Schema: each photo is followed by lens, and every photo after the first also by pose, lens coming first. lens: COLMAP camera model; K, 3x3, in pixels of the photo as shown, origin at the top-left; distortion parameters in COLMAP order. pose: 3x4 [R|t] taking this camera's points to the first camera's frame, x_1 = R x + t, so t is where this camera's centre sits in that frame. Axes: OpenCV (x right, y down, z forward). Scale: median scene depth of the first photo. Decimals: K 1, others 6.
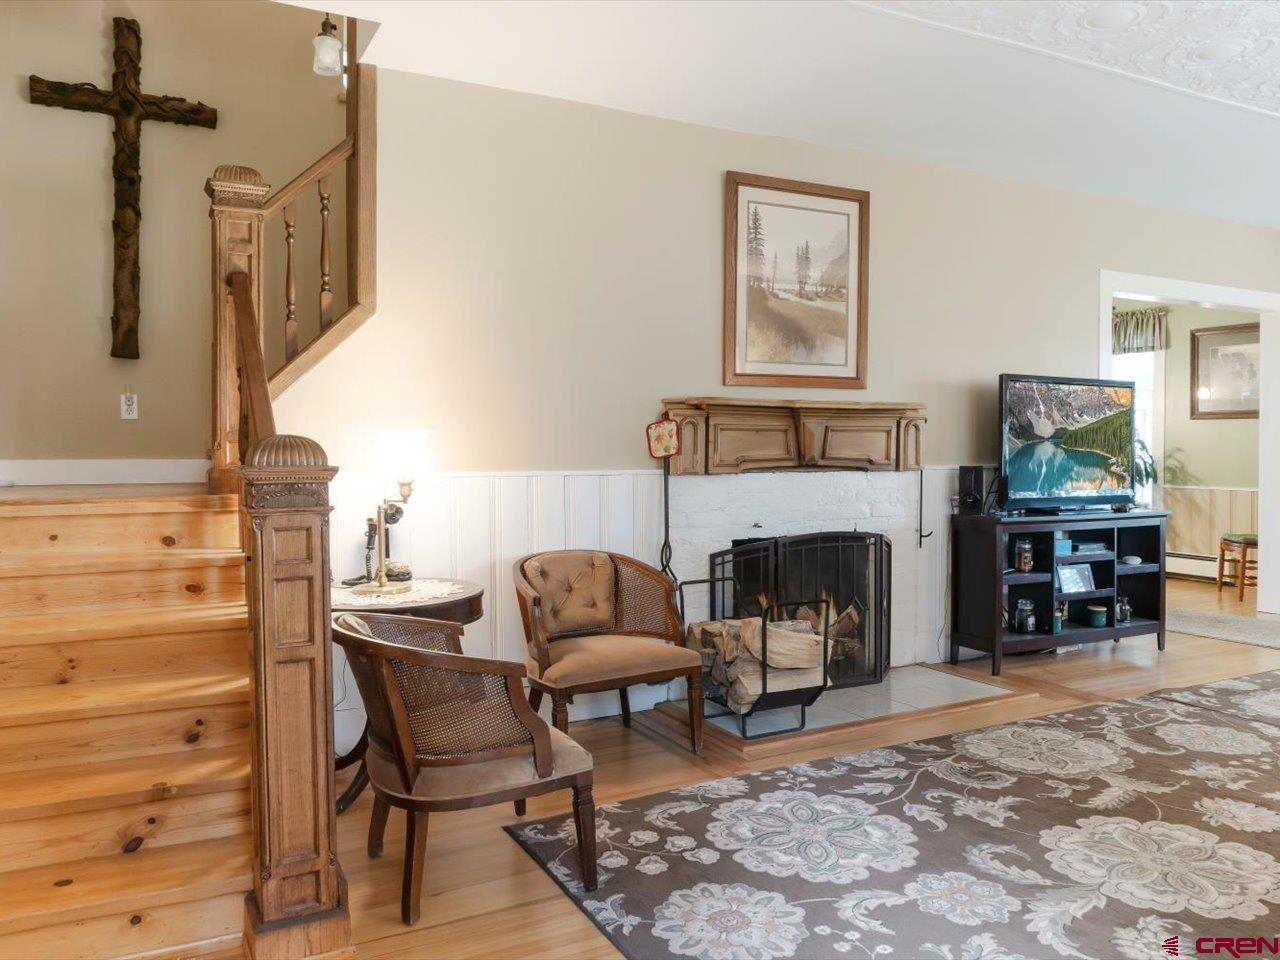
lens RADIAL K [[955.9, 0, 652.8], [0, 955.9, 467.4], [0, 0, 1]] dist [-0.009486, 0.000778]
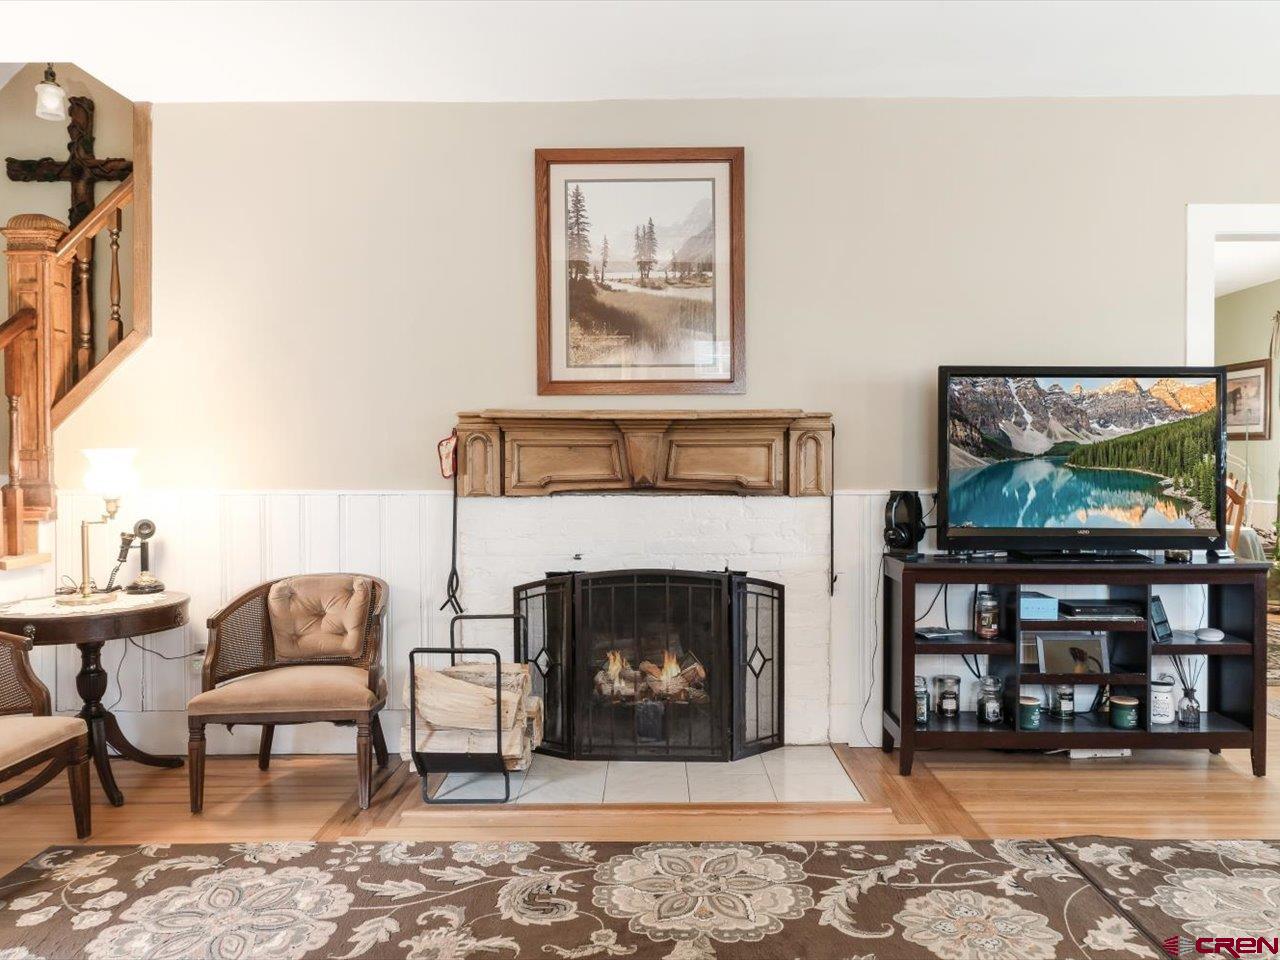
lens RADIAL K [[955.9, 0, 637.3], [0, 955.9, 477.0], [0, 0, 1]] dist [-0.009486, 0.000778]
pose [[0.882819, 0.011099, -0.469582, 0.580593], [-0.012142, 0.999926, 0.000807, -0.012804], [0.469556, 0.004990, 0.882889, 0.276880]]
